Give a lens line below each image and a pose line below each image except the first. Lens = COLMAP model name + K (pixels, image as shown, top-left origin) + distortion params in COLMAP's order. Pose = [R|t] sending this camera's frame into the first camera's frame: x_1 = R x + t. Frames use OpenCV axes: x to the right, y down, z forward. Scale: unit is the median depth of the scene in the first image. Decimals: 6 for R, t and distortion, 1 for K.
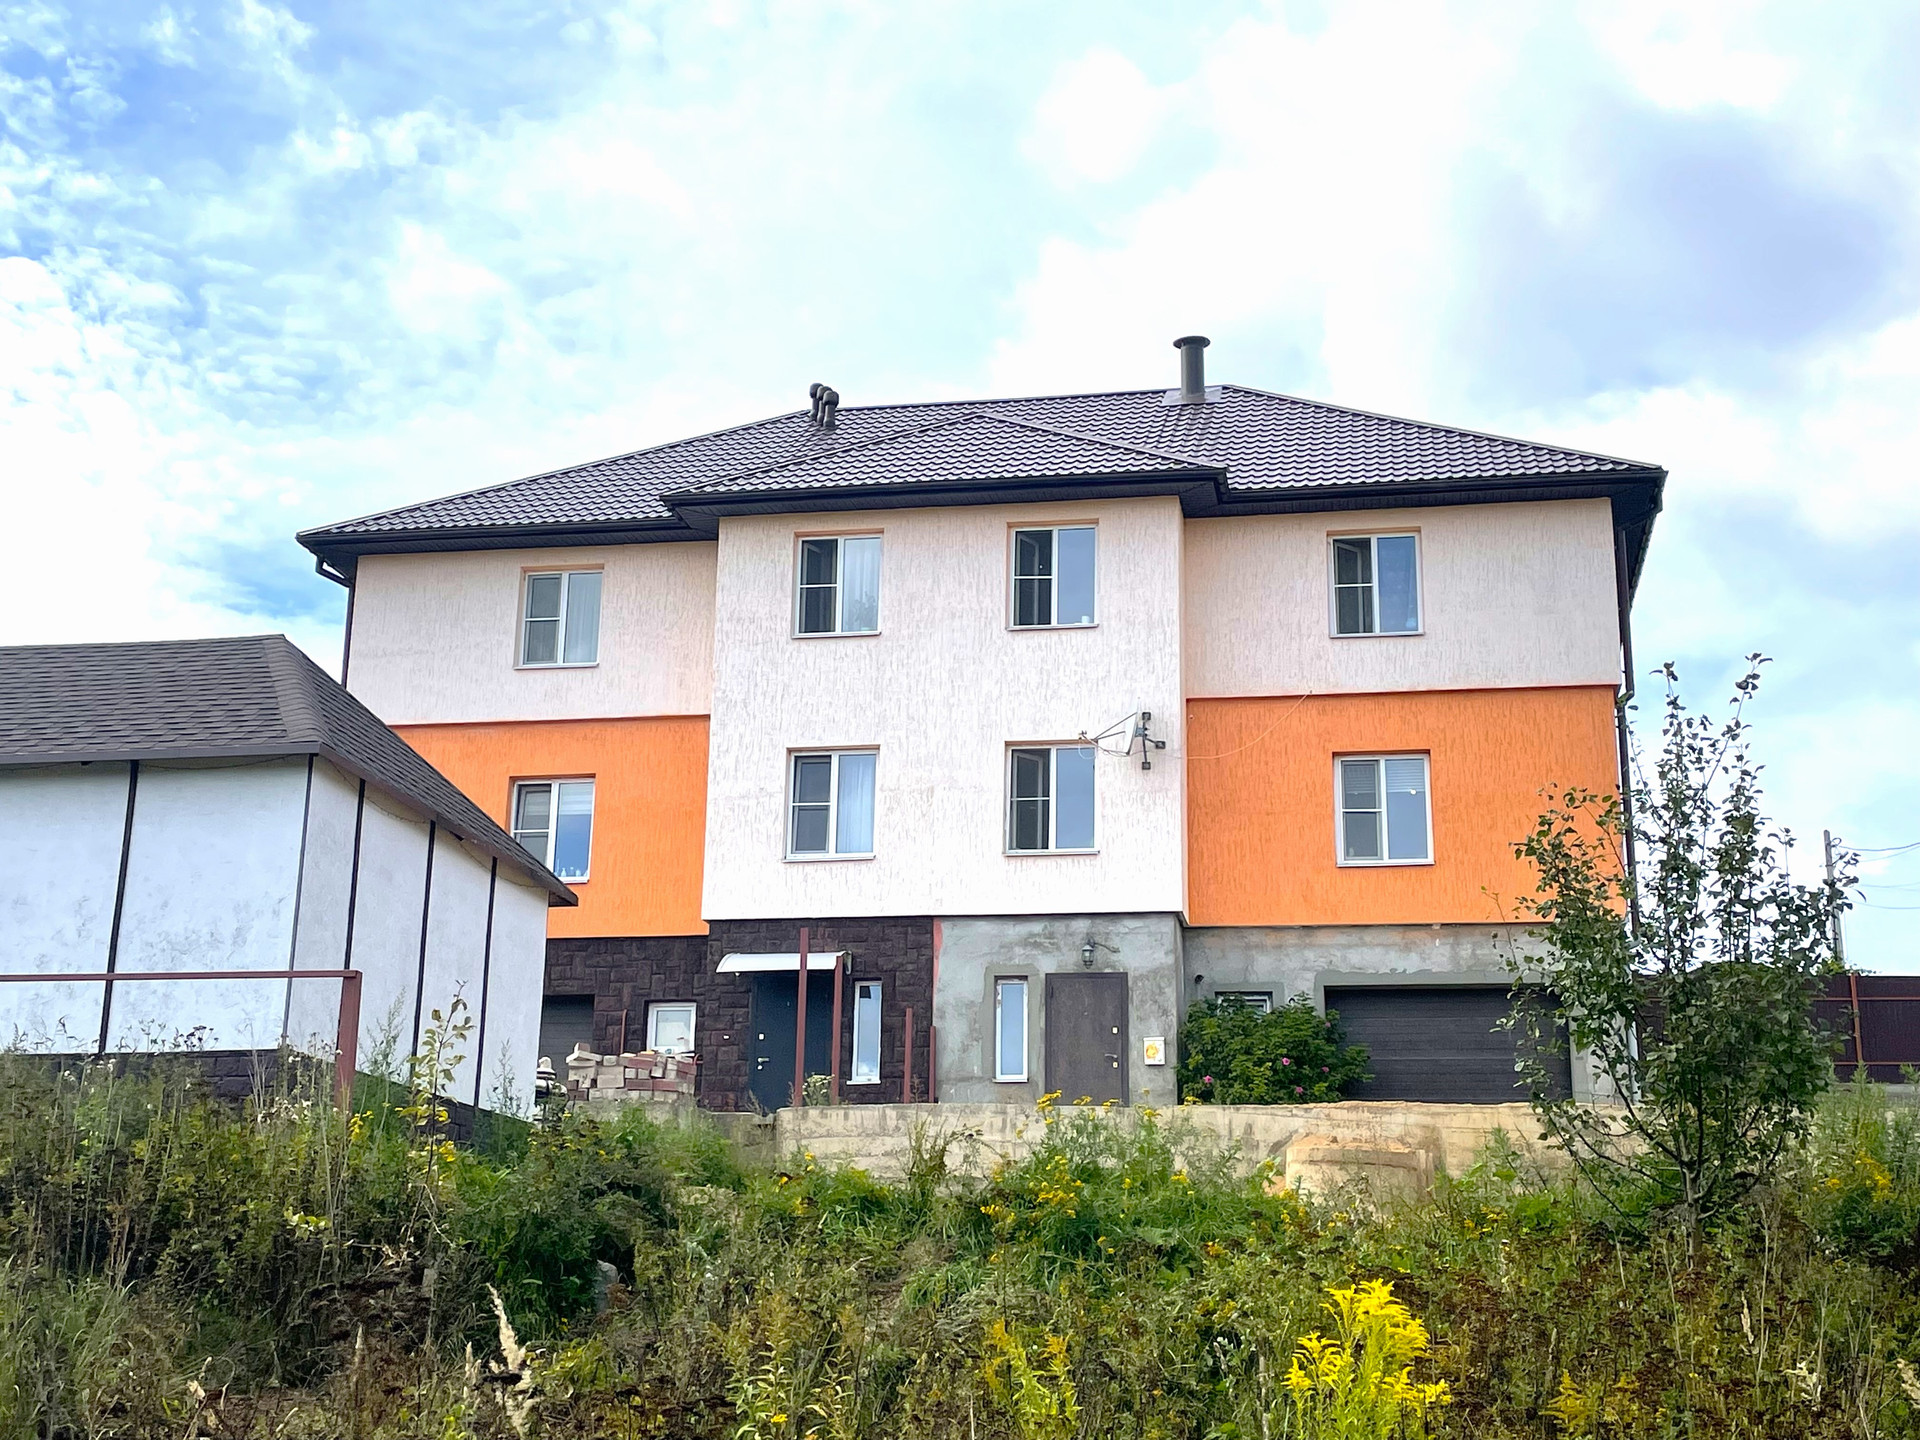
lens RADIAL K [[2445.2, 0, 960.6], [0, 2445.2, 710.1], [0, 0, 1]] dist [0.105209, 0.000000]
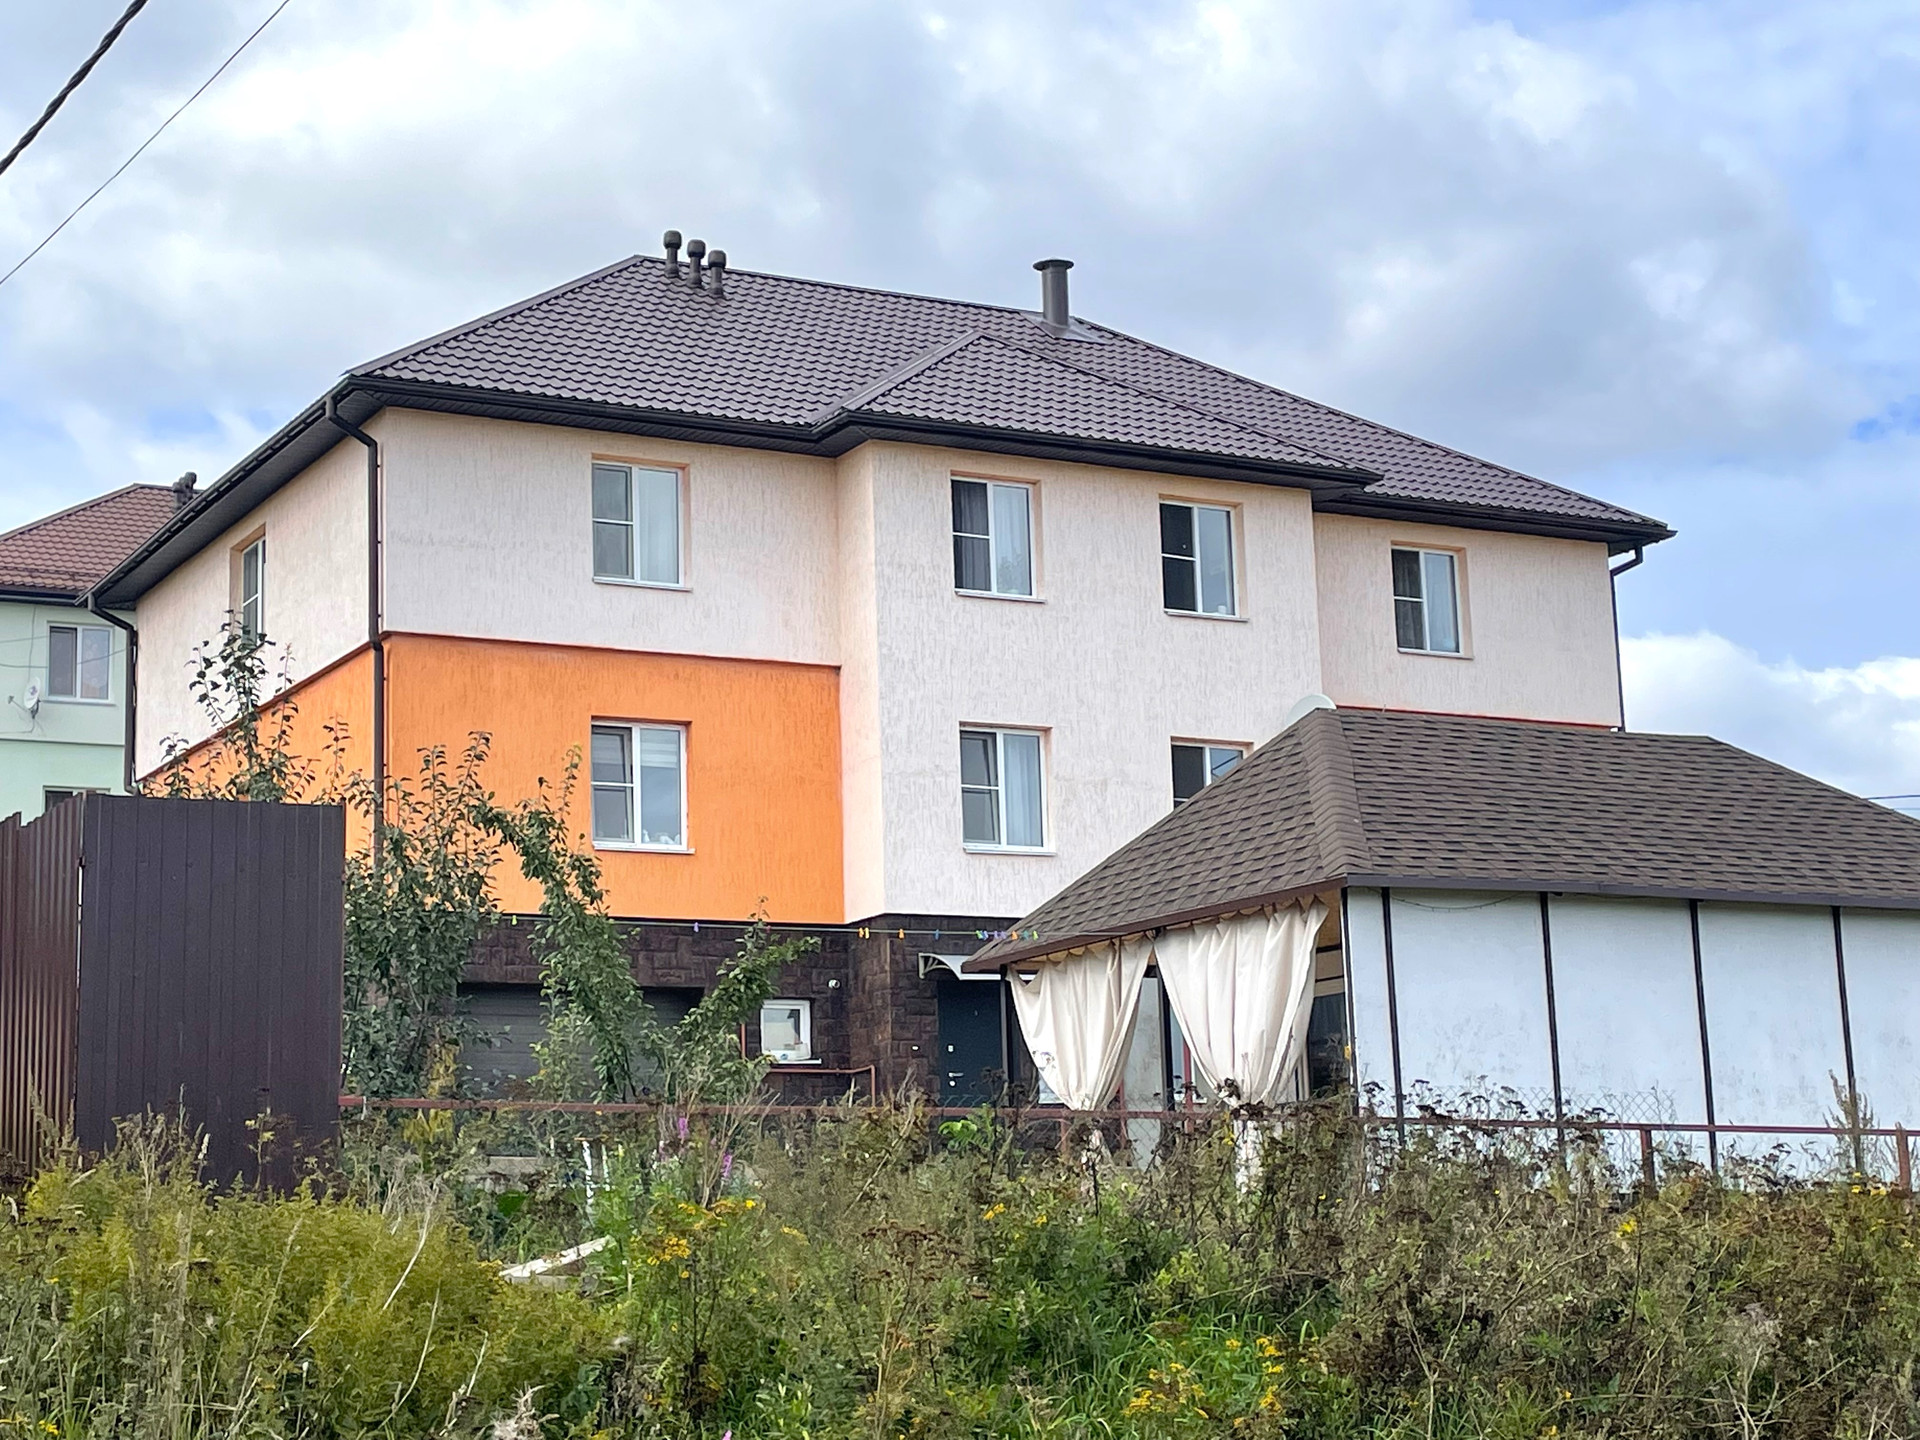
lens RADIAL K [[3187.6, 0, 959.0], [0, 3187.6, 723.7], [0, 0, 1]] dist [0.042699, 0.000000]
pose [[0.780437, 0.076388, 0.620551, -0.779134], [-0.127776, 0.991048, 0.038702, -0.027989], [-0.612039, -0.109496, 0.783211, 0.100409]]
